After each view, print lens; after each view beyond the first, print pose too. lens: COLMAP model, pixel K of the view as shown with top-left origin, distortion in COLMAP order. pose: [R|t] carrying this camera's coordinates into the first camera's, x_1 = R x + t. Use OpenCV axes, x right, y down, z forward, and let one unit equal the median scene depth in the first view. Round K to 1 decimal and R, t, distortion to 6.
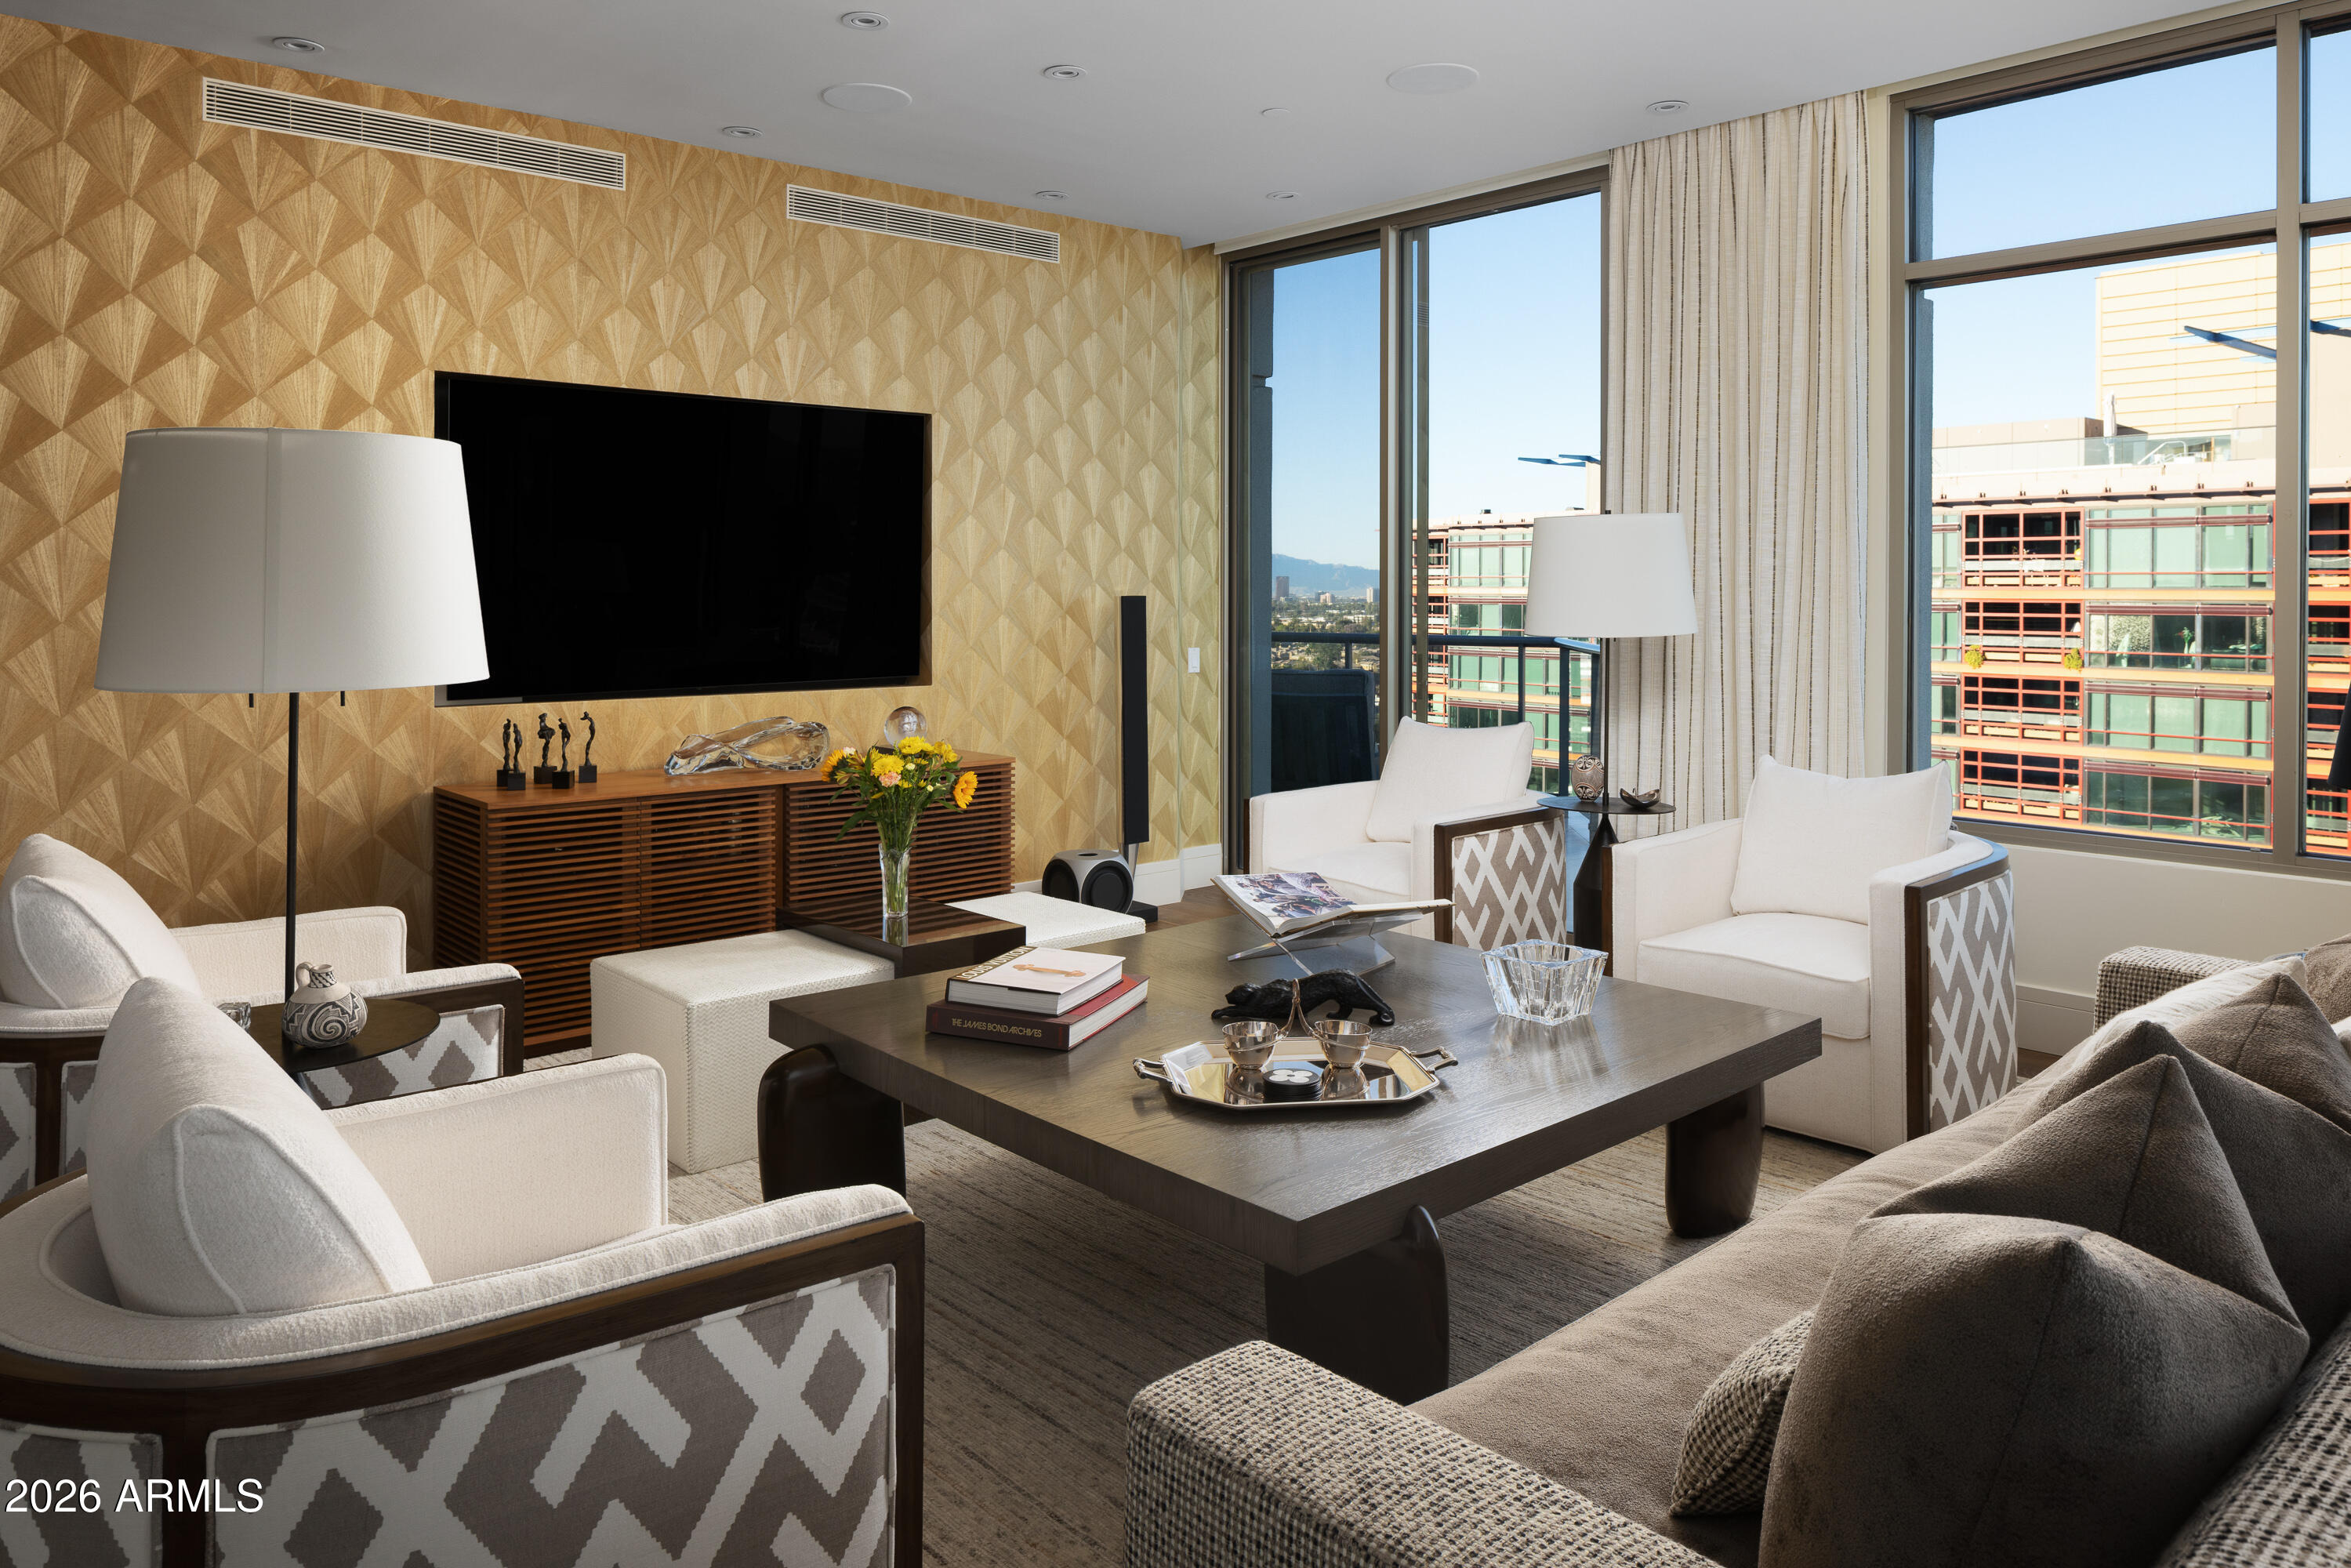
lens RADIAL K [[1599.7, 0, 1174.1], [0, 1599.7, 766.9], [0, 0, 1]] dist [-0.017727, -0.000027]
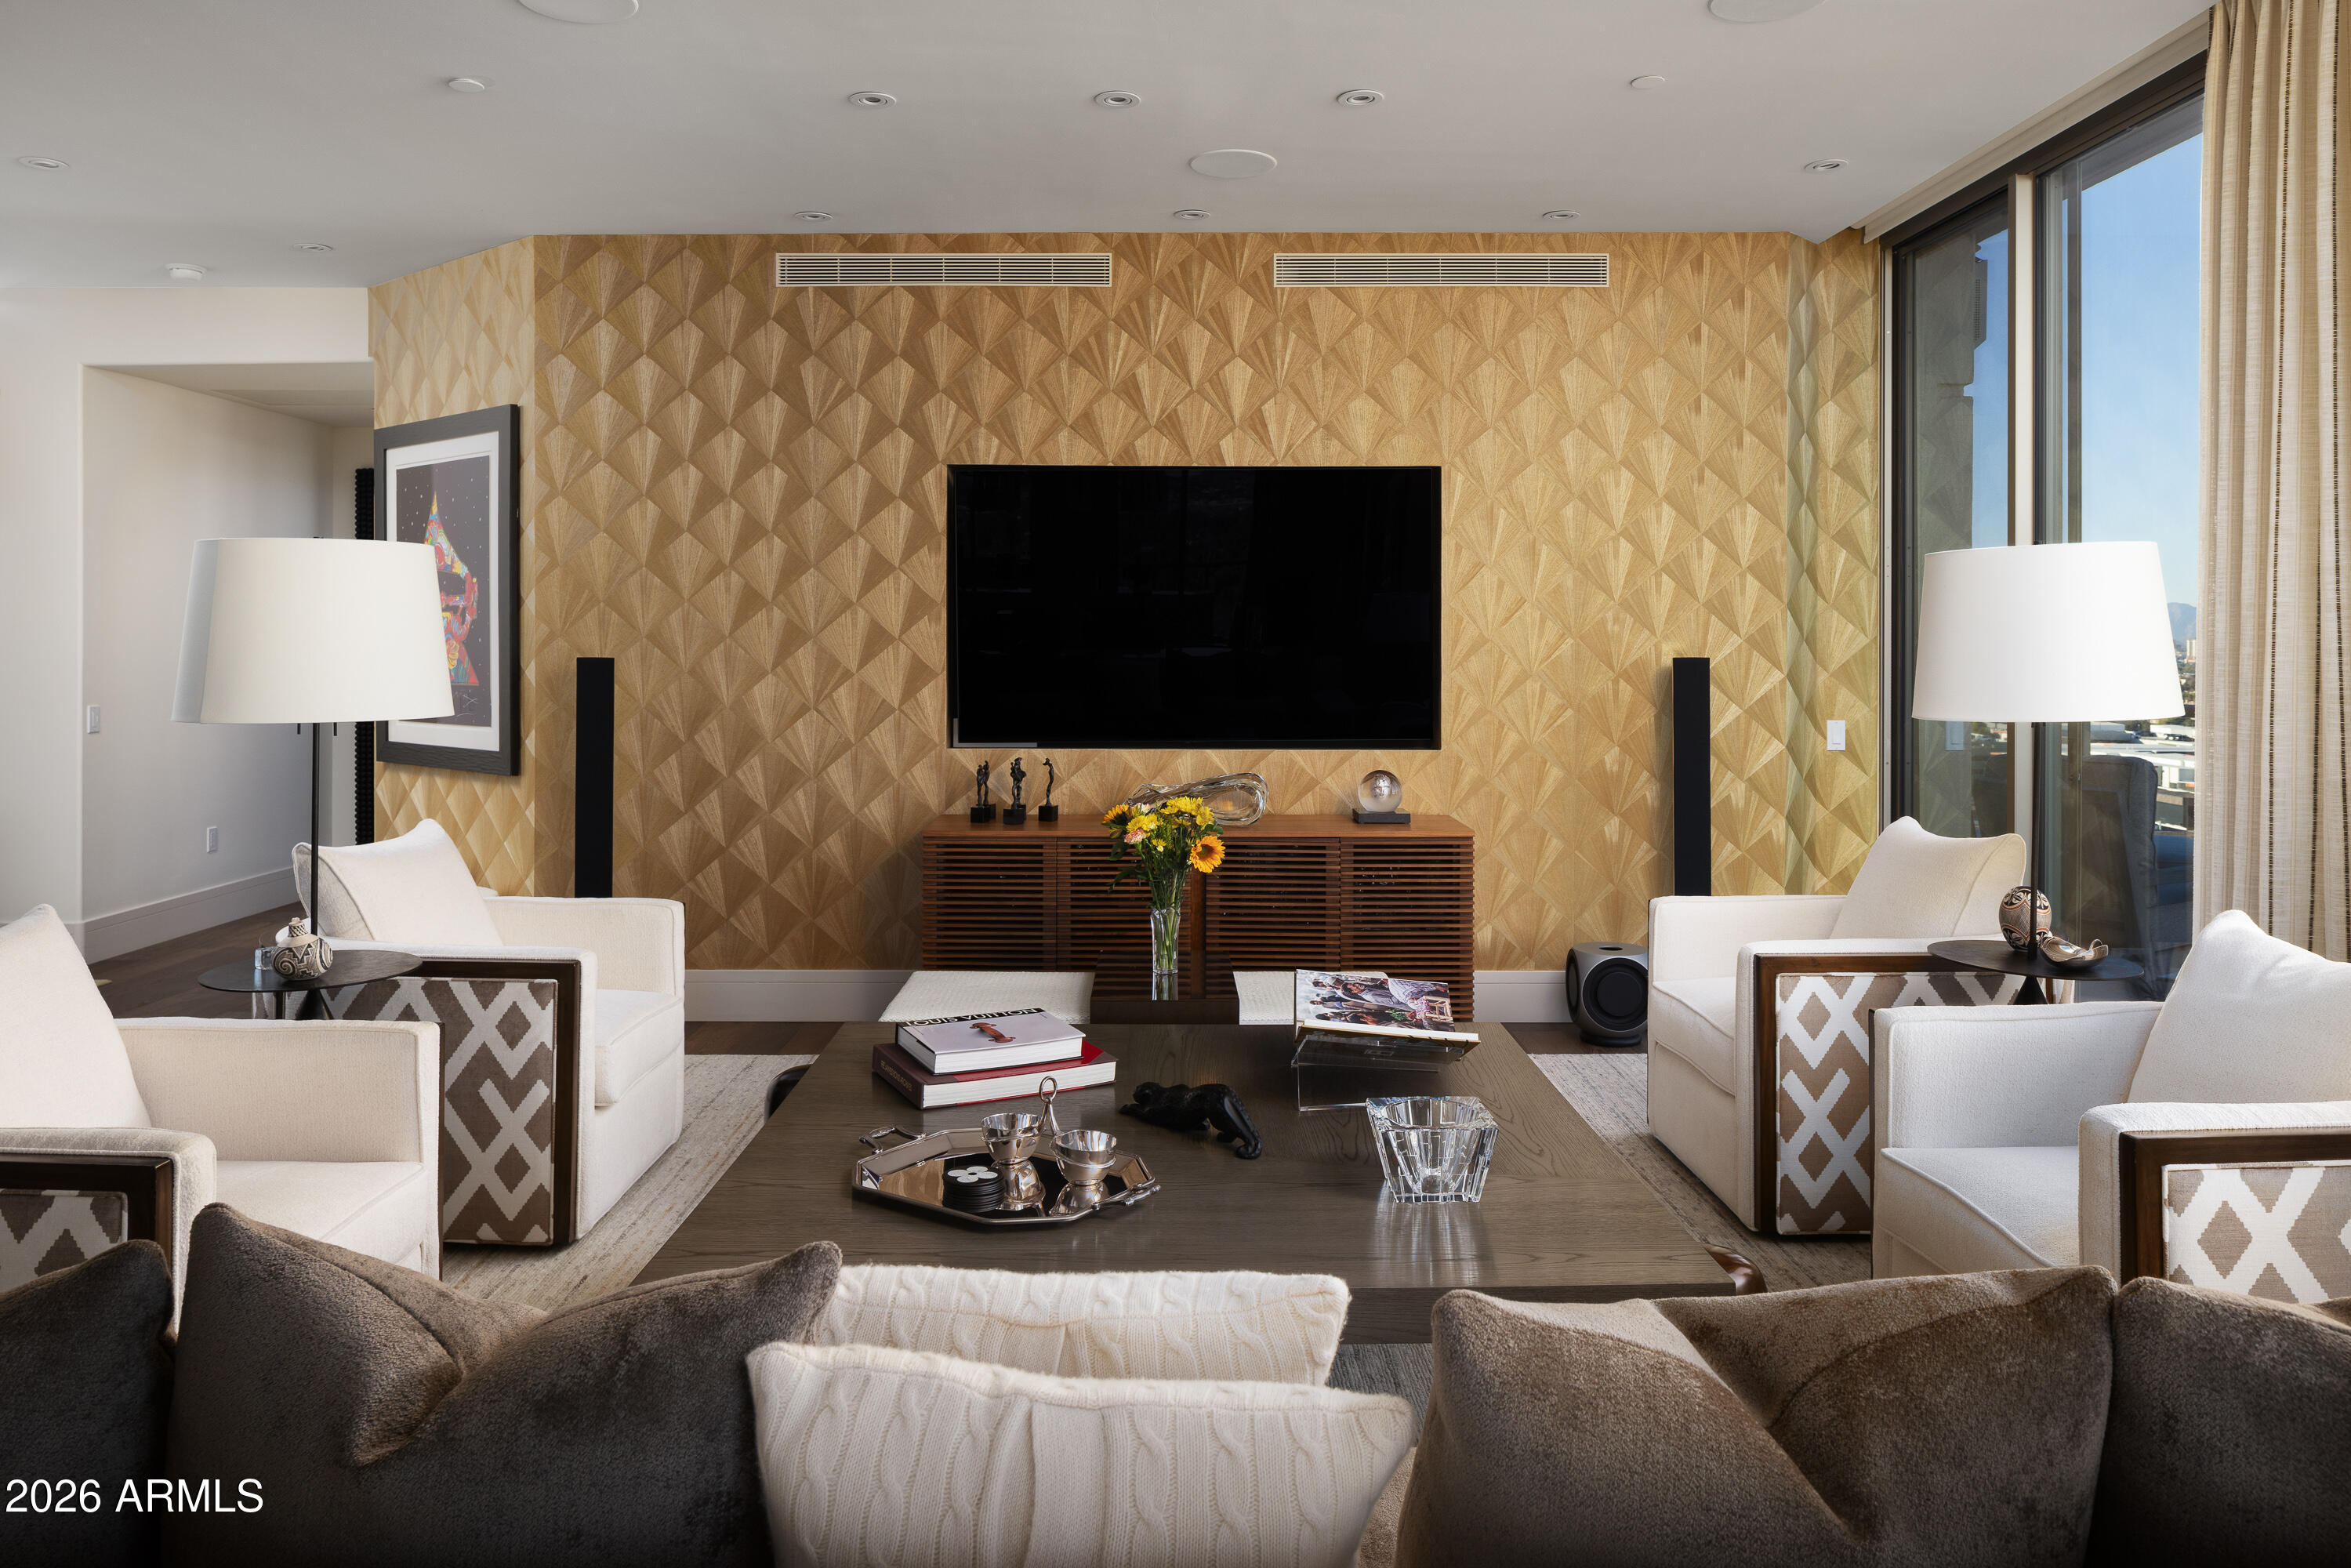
lens RADIAL K [[1599.7, 0, 1174.2], [0, 1599.7, 800.5], [0, 0, 1]] dist [-0.017727, -0.000027]
pose [[0.739481, 0.063122, -0.670212, 0.460309], [-0.075371, 0.997098, 0.010748, -0.024263], [0.668945, 0.042567, 0.742092, 0.233857]]
